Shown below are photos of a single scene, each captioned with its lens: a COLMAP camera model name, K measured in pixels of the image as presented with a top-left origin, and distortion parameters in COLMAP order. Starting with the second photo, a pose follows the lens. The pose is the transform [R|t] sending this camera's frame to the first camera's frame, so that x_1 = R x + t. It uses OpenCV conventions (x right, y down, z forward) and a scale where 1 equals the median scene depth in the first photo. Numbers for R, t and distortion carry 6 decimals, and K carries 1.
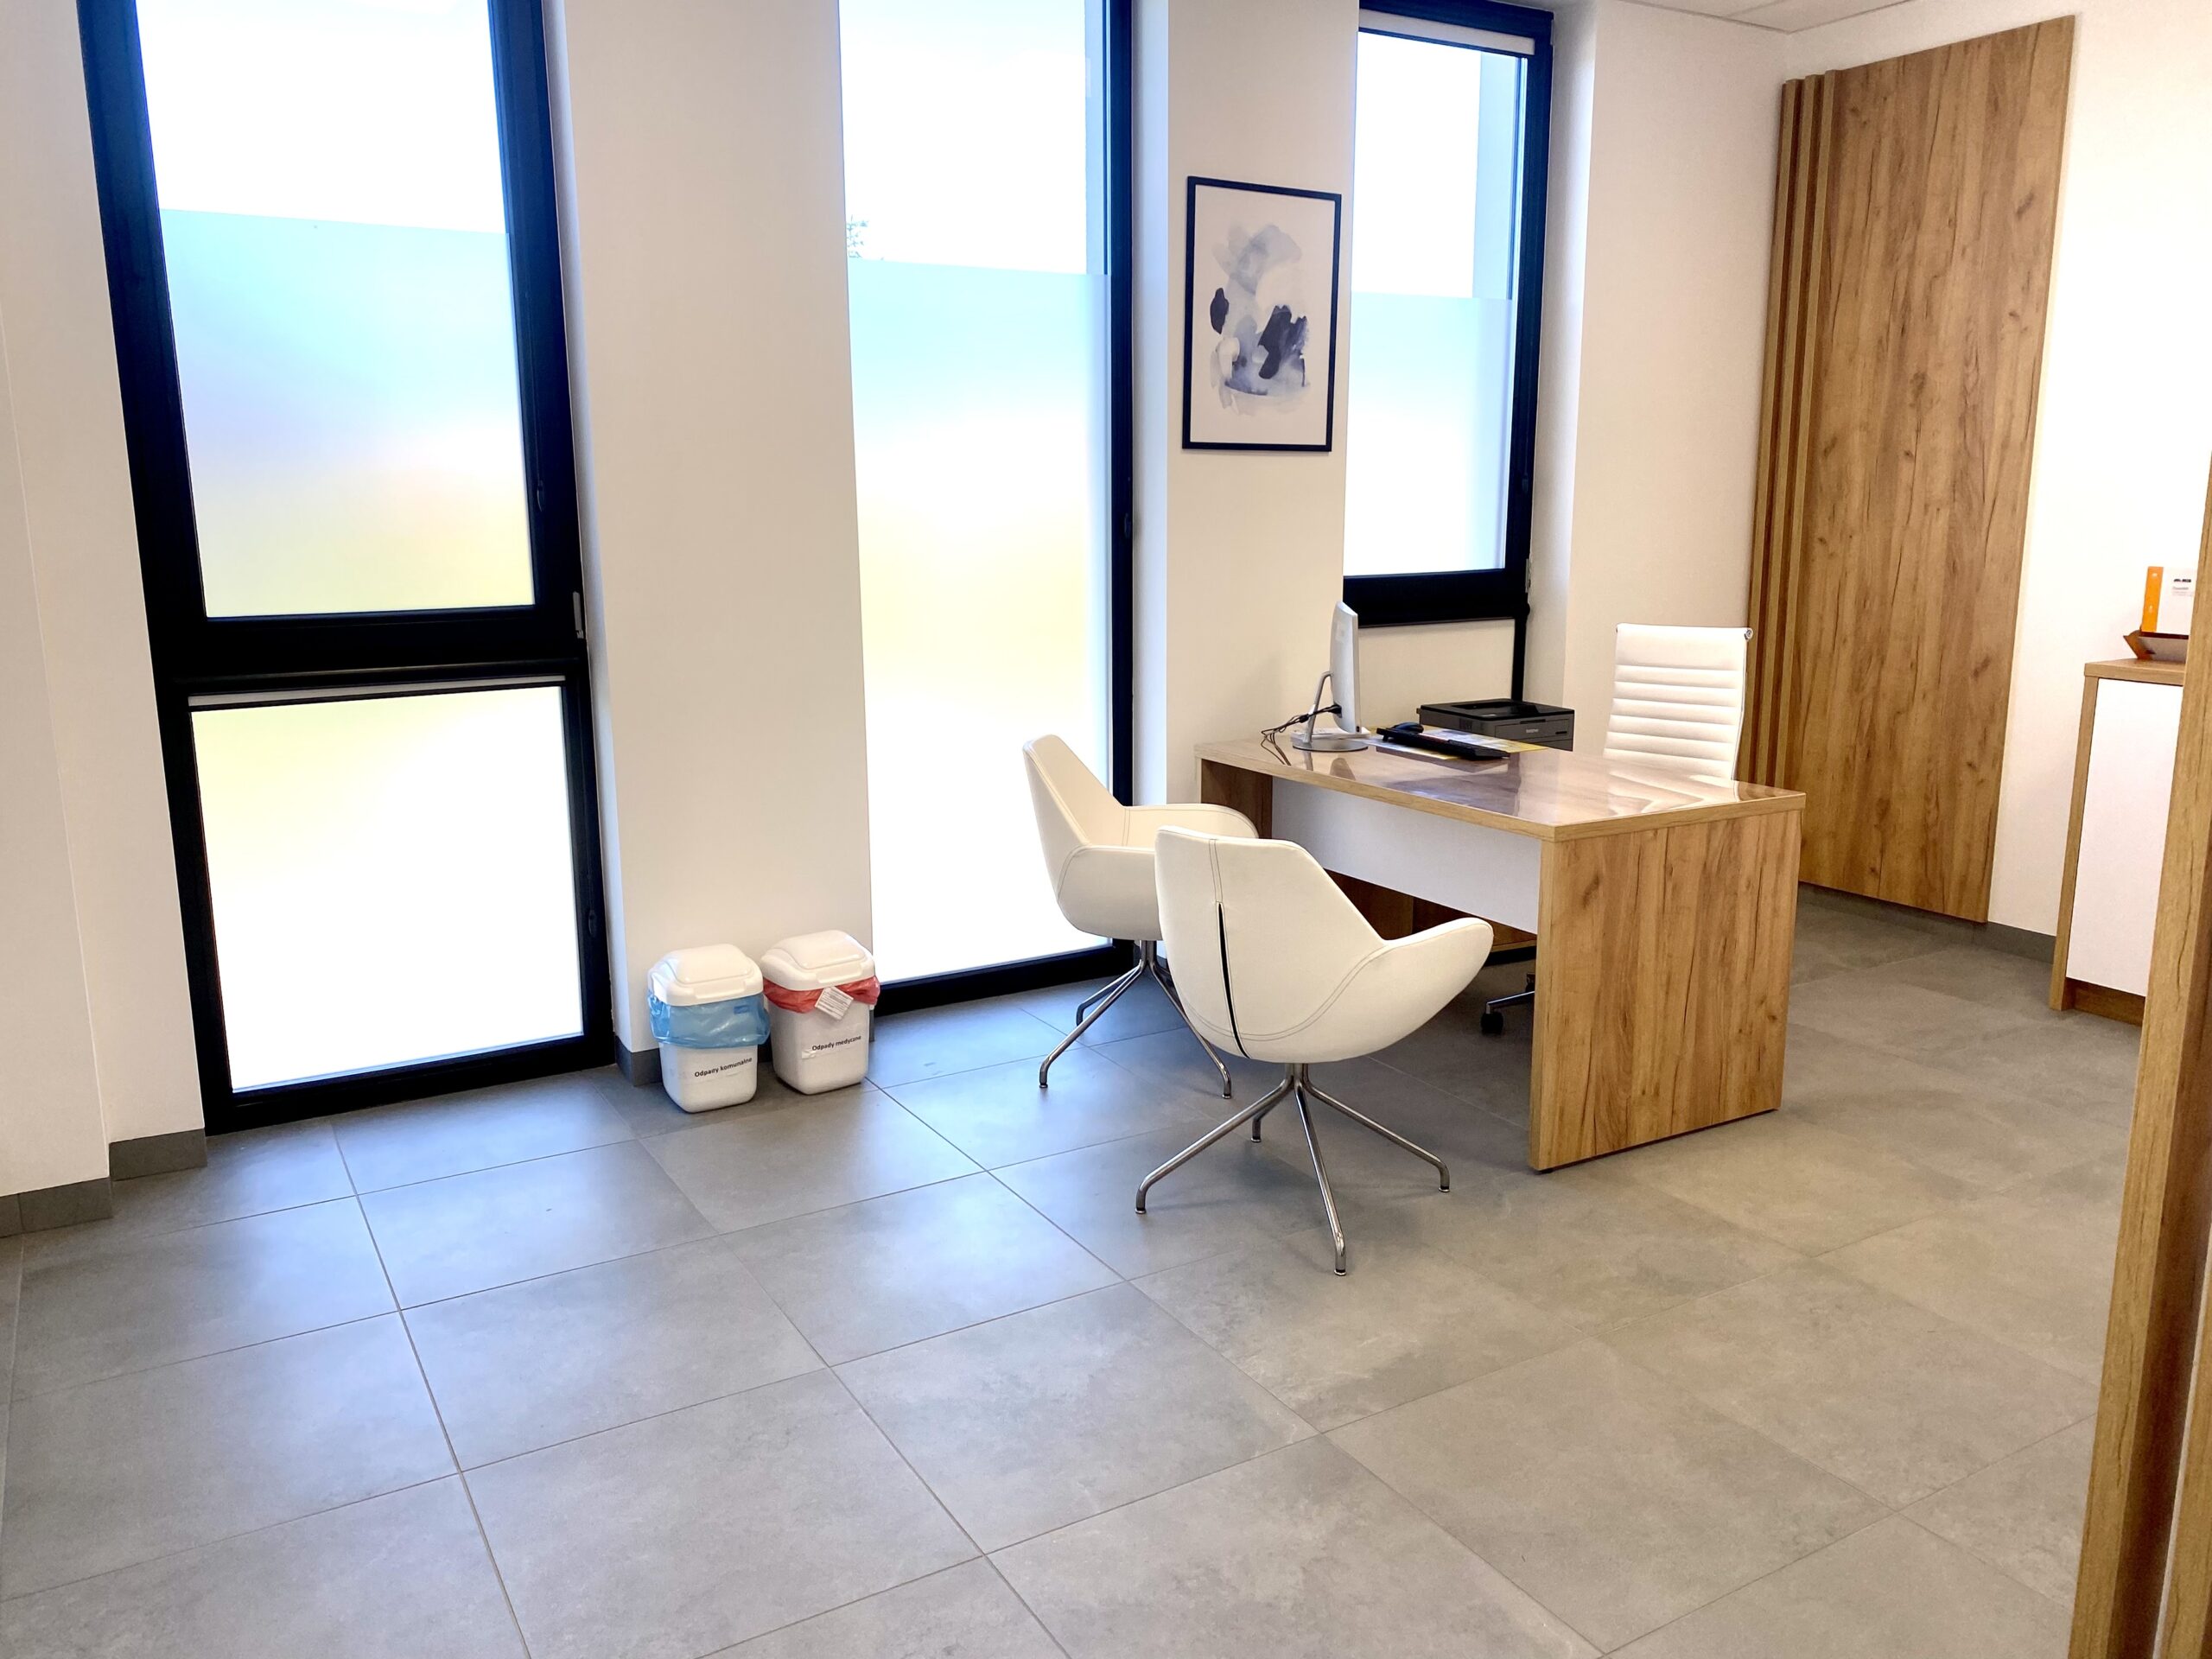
lens RADIAL K [[1704.2, 0, 1106.0], [0, 1704.2, 829.5], [0, 0, 1]] dist [0.000895, -0.003045]
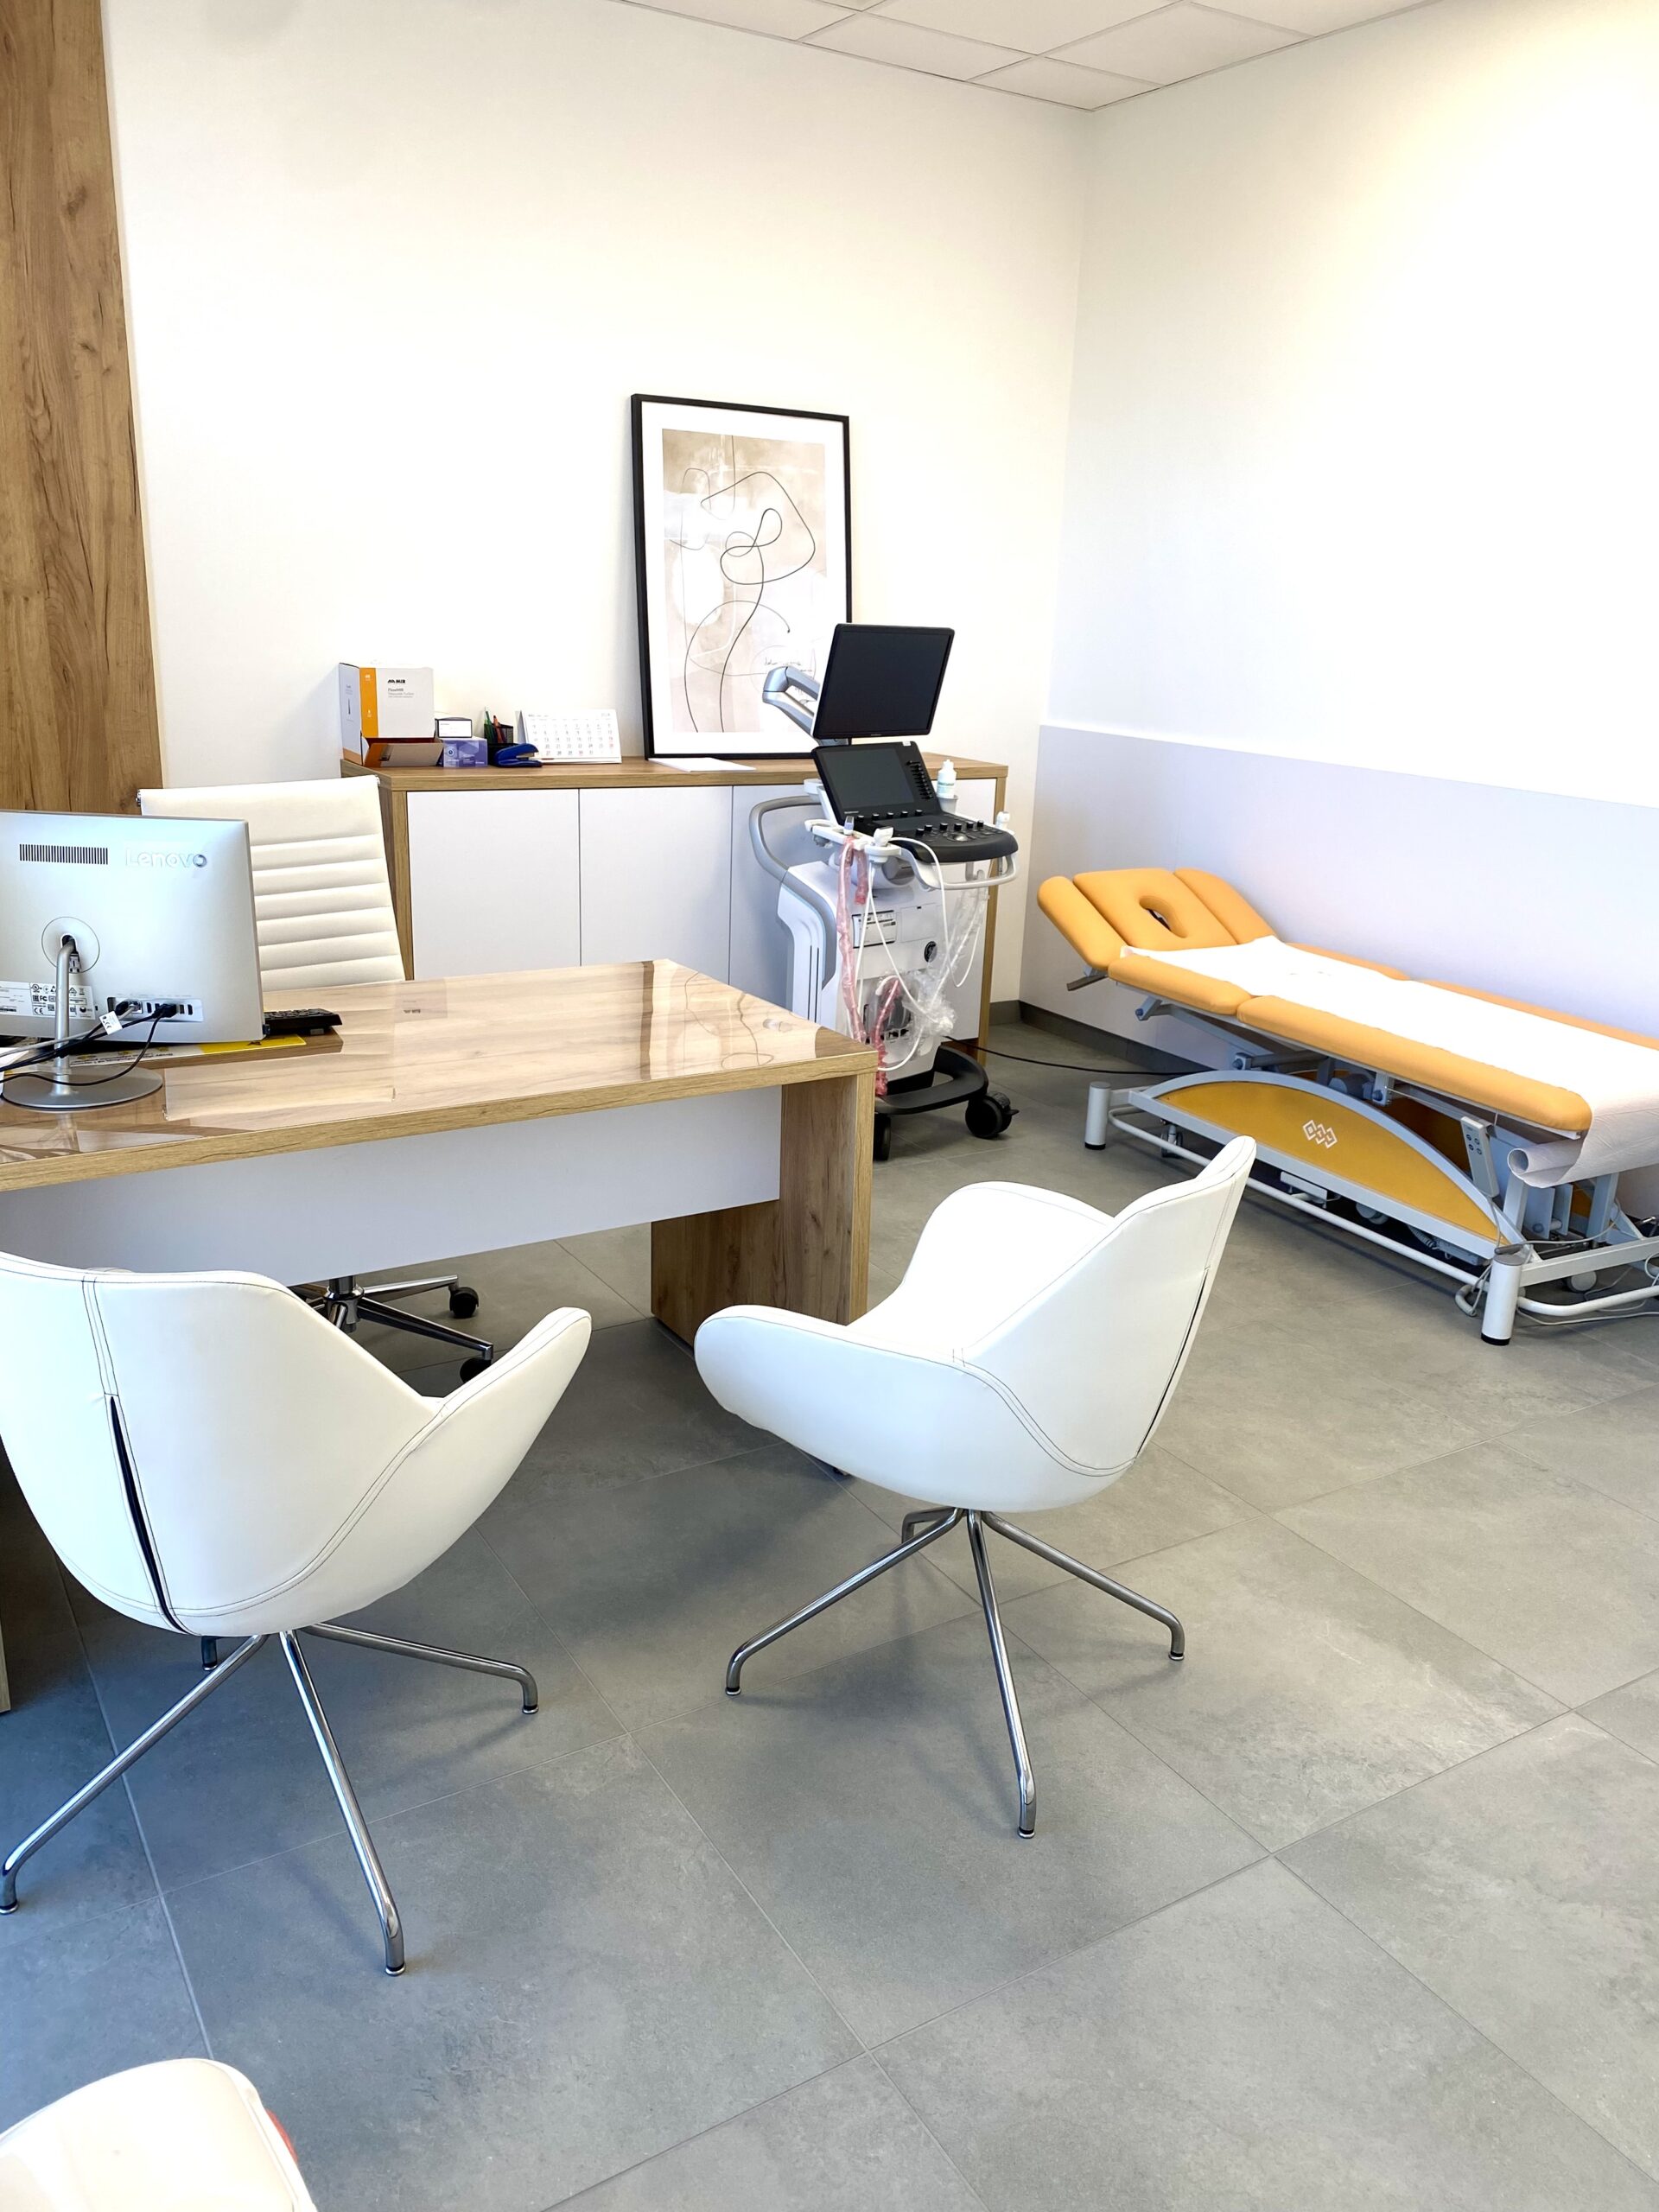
lens RADIAL K [[1704.2, 0, 829.5], [0, 1704.2, 1106.0], [0, 0, 1]] dist [0.000895, -0.003045]
pose [[-0.033315, -0.282381, 0.958724, -0.332413], [0.163814, 0.944741, 0.283955, -0.137358], [-0.985929, 0.166512, 0.014784, 0.704367]]
